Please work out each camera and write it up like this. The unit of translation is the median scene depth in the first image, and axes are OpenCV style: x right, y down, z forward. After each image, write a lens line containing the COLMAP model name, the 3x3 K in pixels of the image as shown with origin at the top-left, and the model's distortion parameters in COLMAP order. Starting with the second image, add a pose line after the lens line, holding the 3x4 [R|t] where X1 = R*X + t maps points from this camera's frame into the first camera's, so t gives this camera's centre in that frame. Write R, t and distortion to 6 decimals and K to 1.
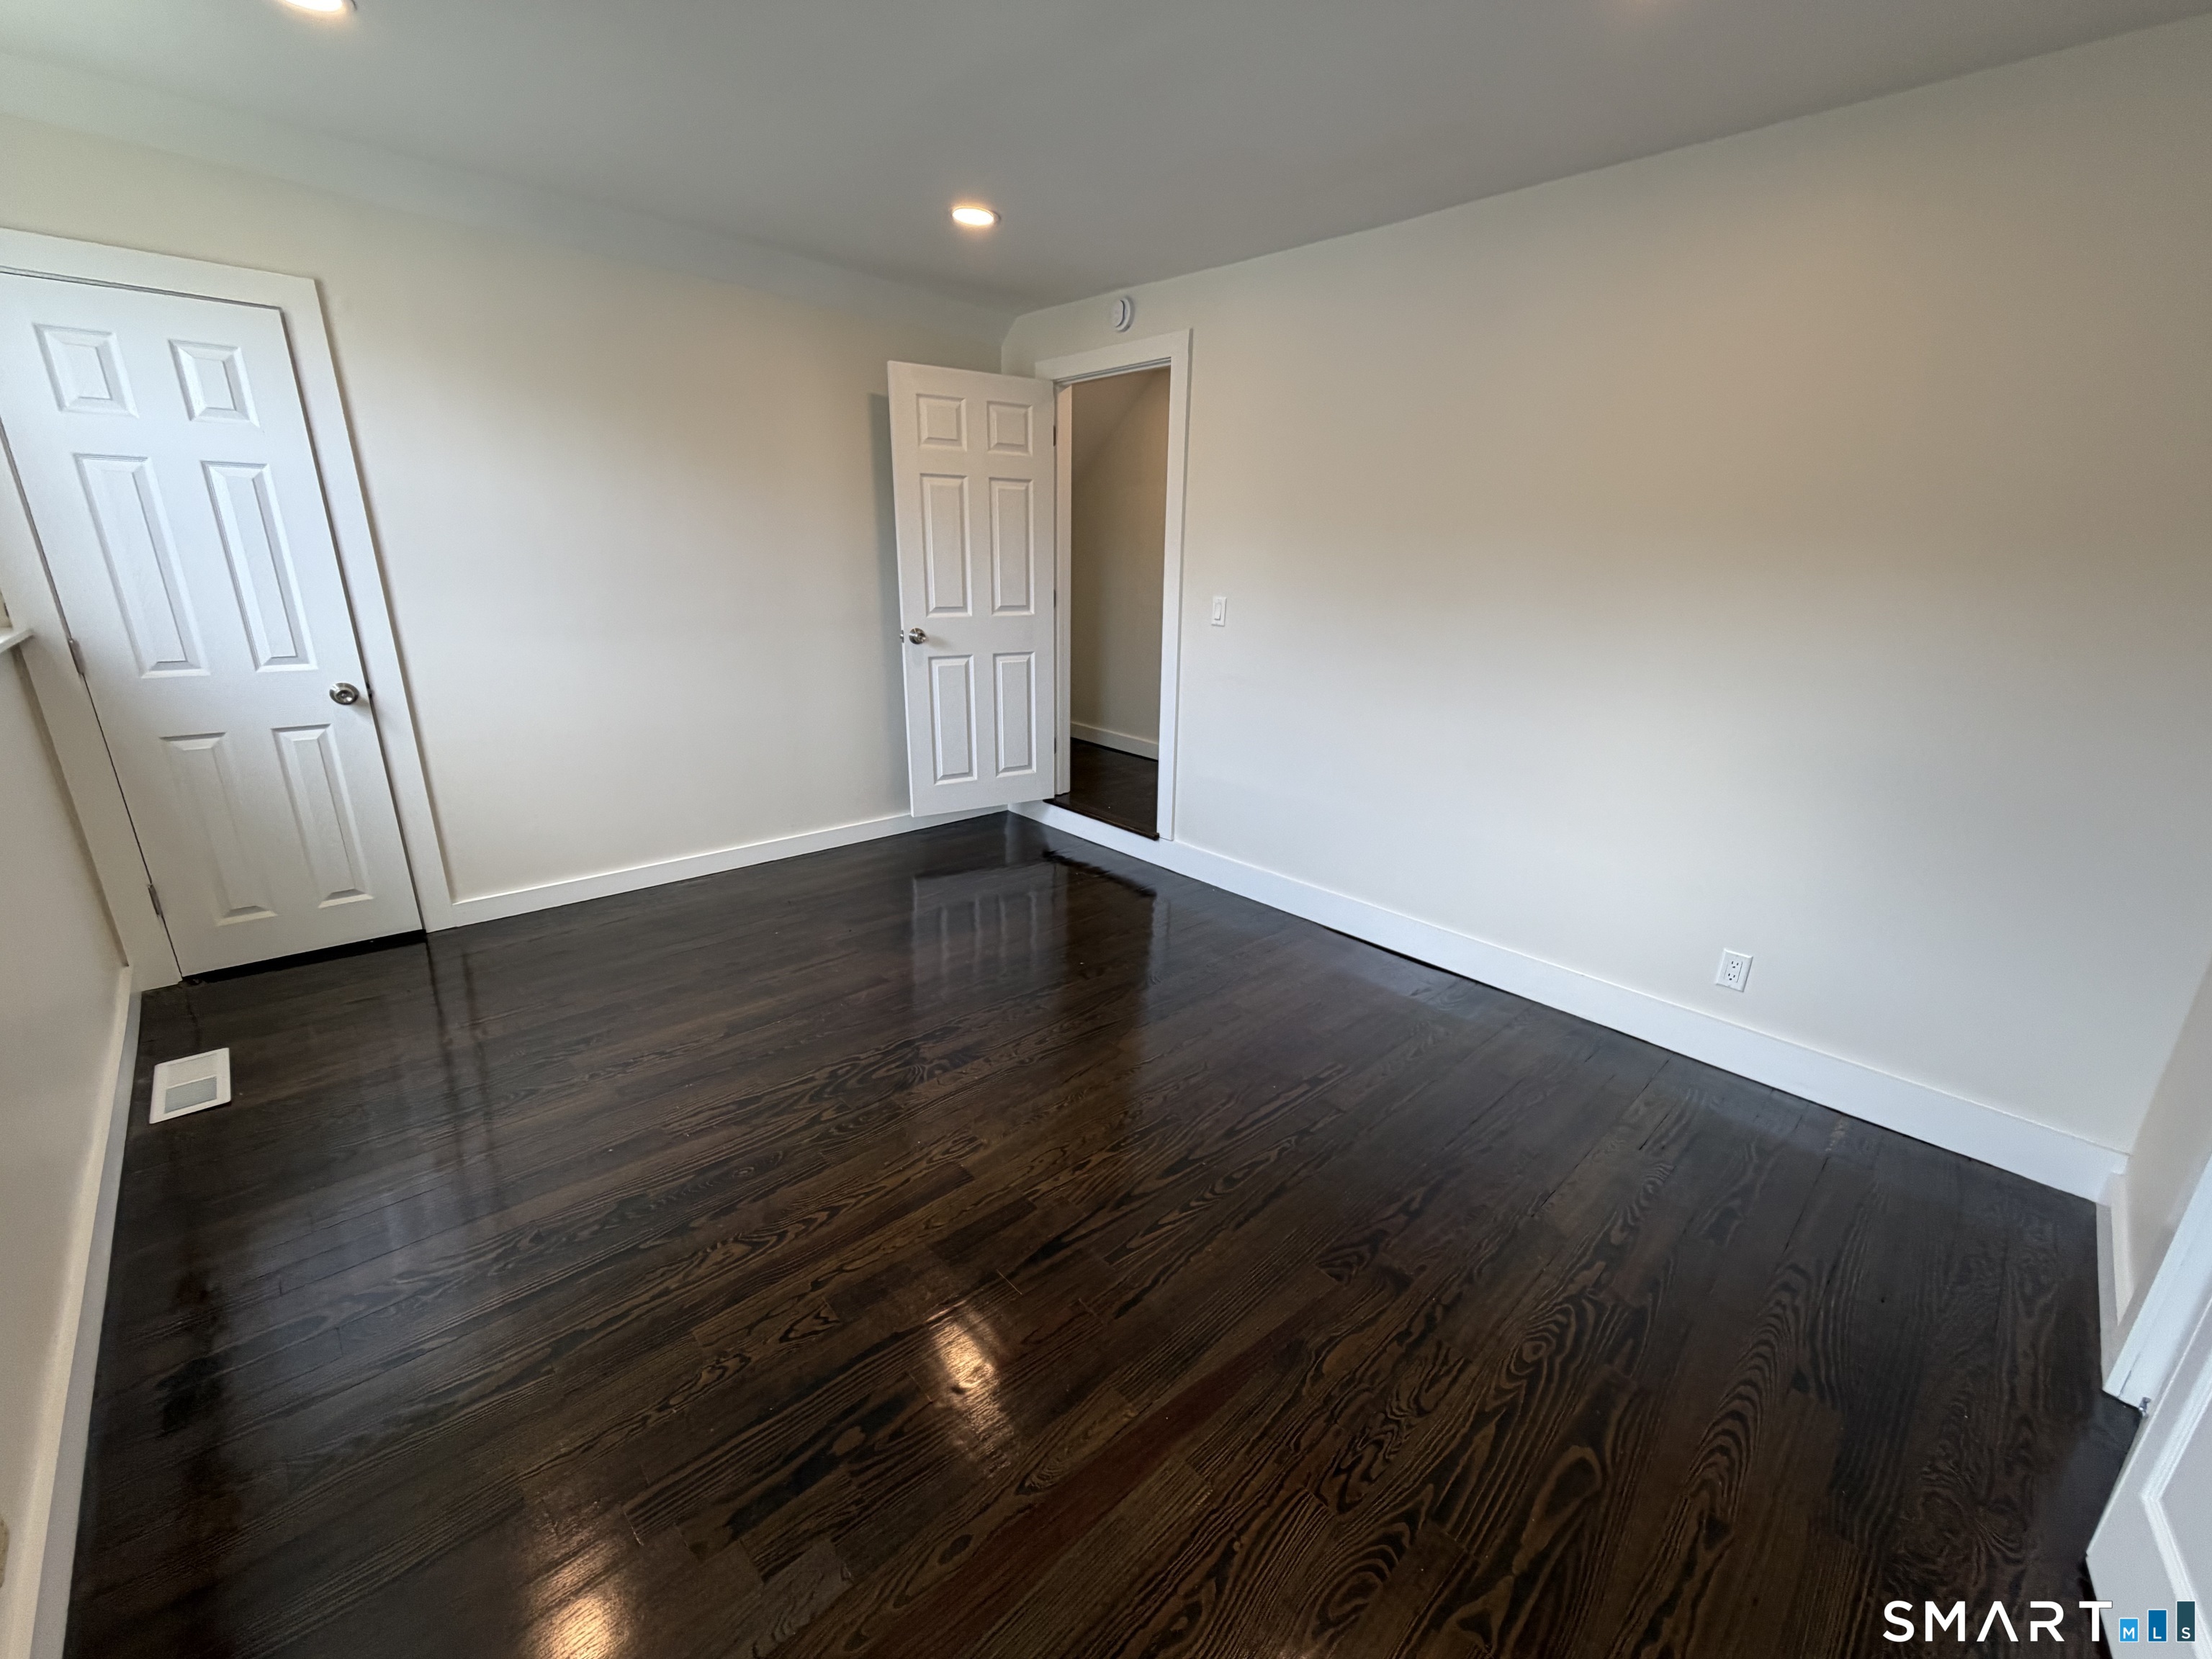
lens RADIAL K [[900.1, 0, 1109.7], [0, 900.1, 828.8], [0, 0, 1]] dist [-0.003377, -0.000189]
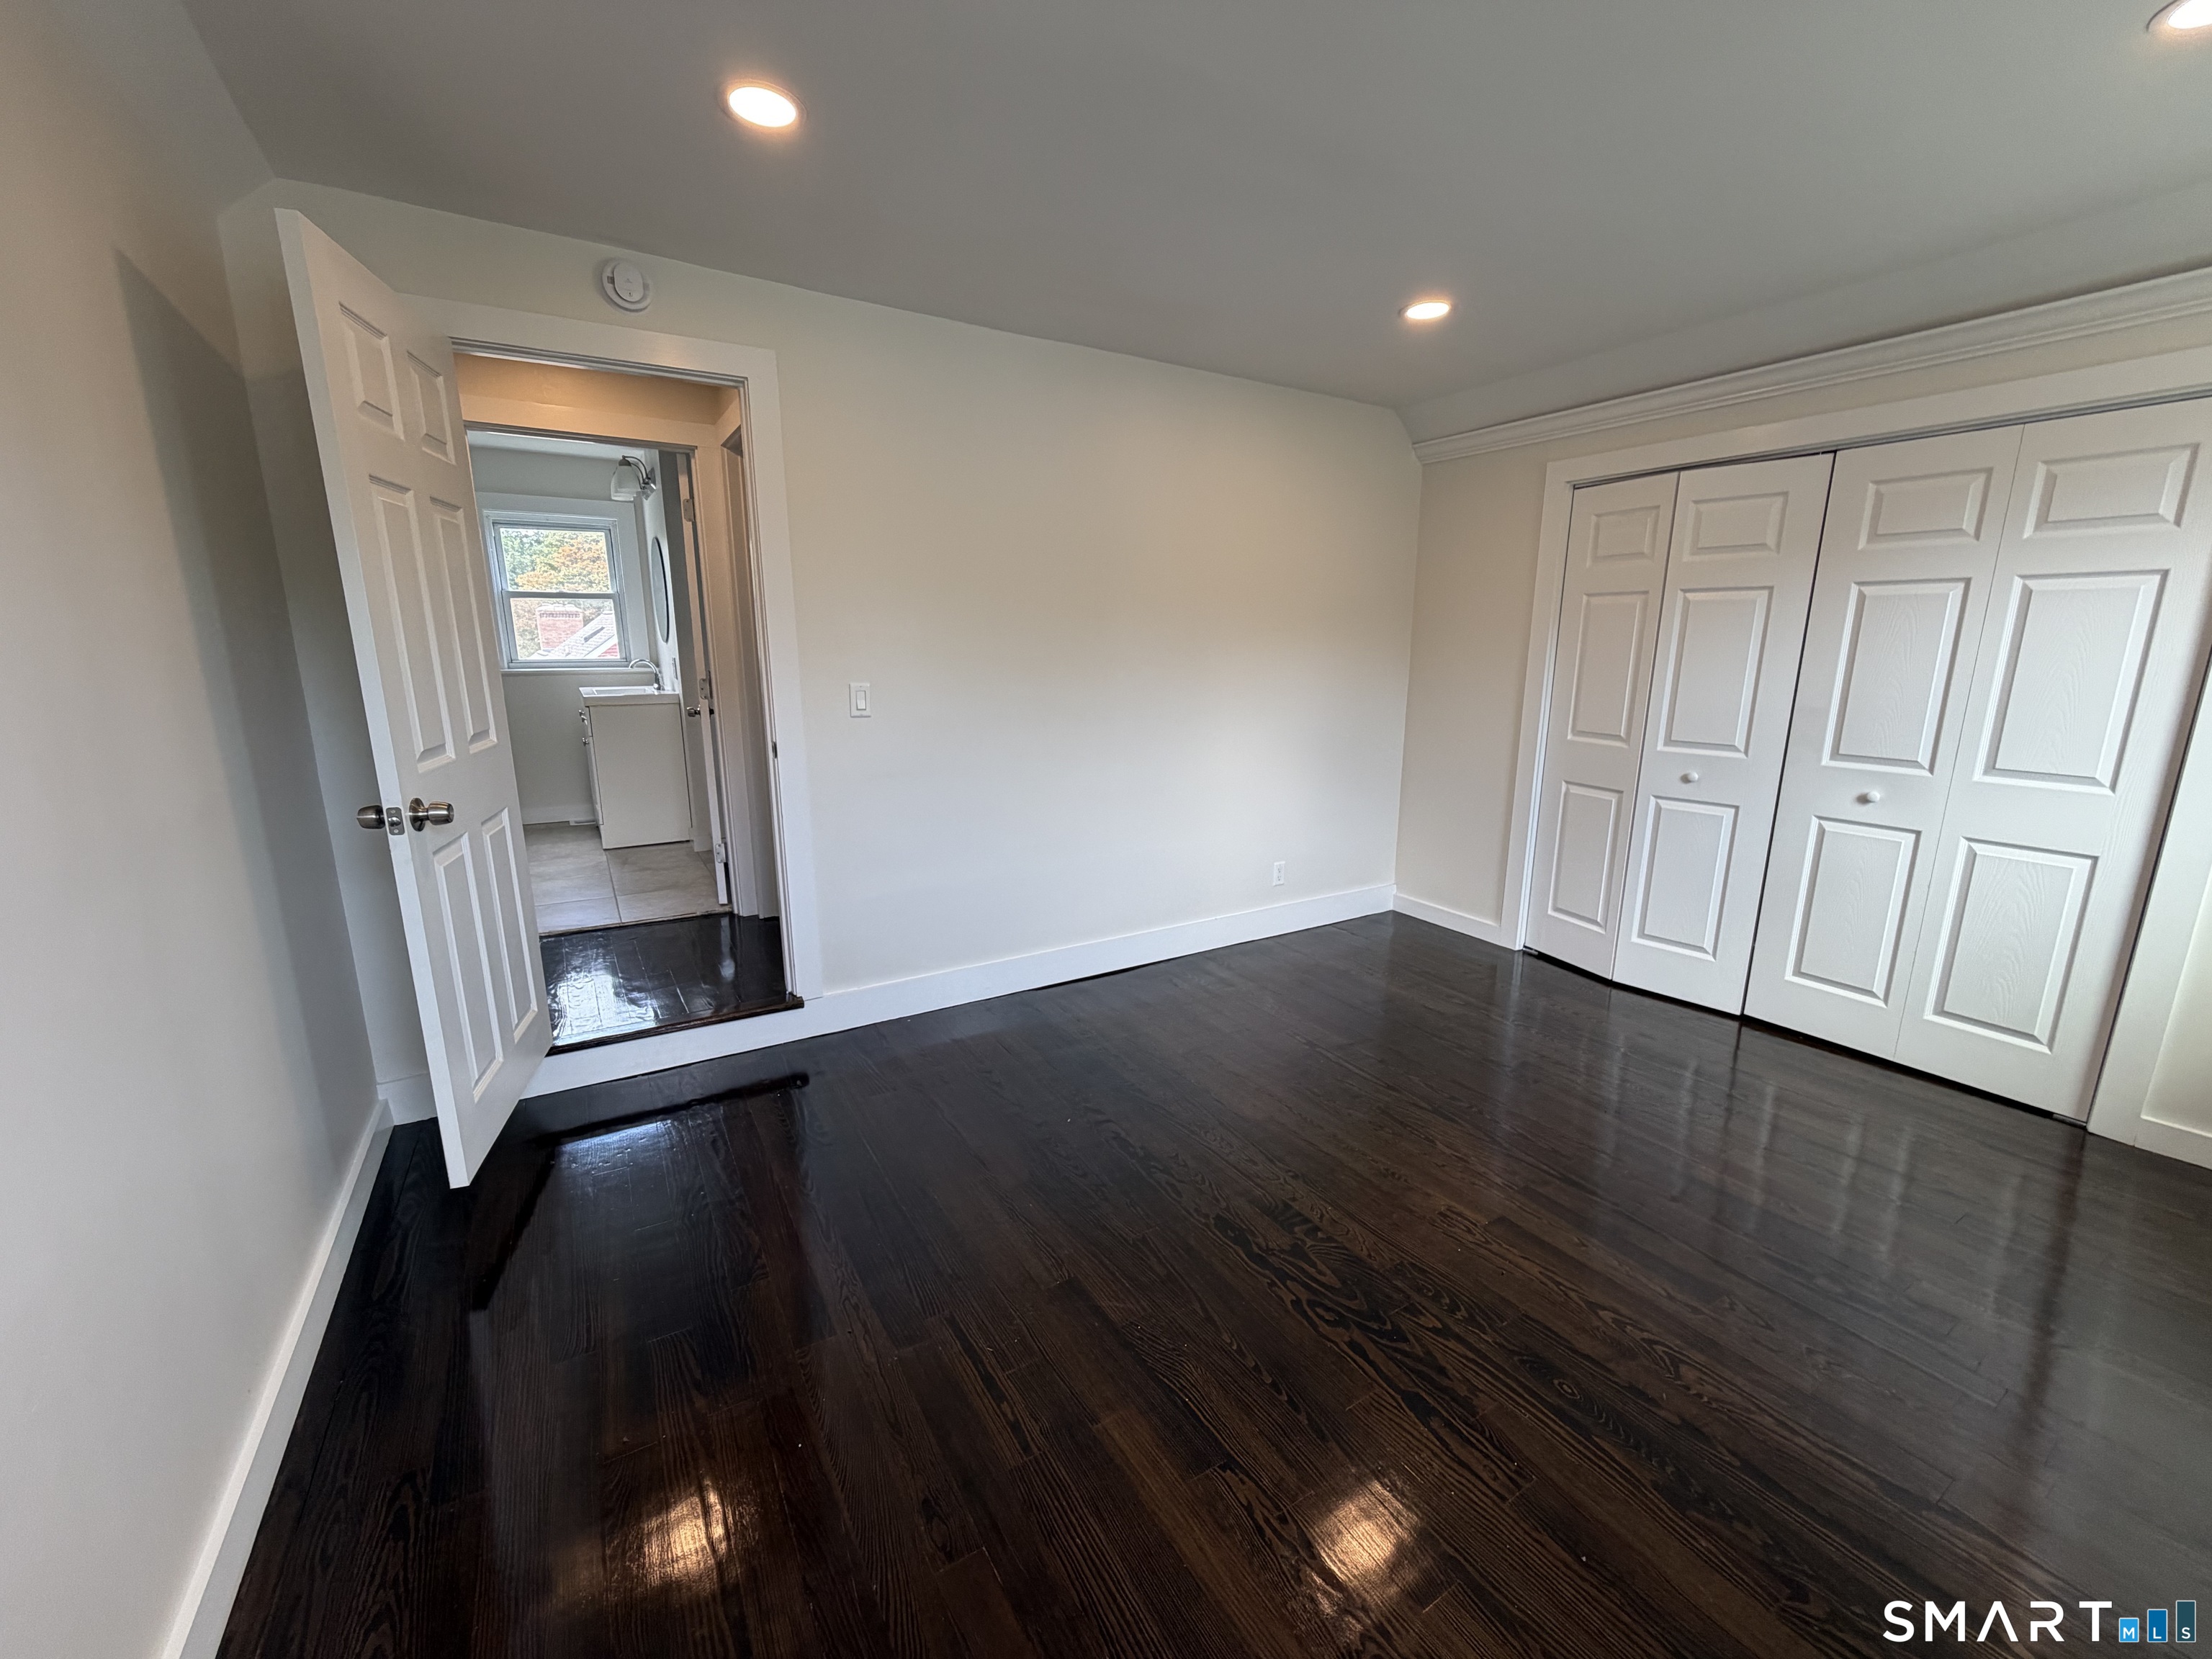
lens RADIAL K [[900.1, 0, 1109.7], [0, 900.1, 828.8], [0, 0, 1]] dist [-0.003377, -0.000189]
pose [[0.198356, -0.225218, 0.953903, -1.003491], [0.289439, 0.943297, 0.162528, -0.302363], [-0.936419, 0.243859, 0.252296, 0.924207]]
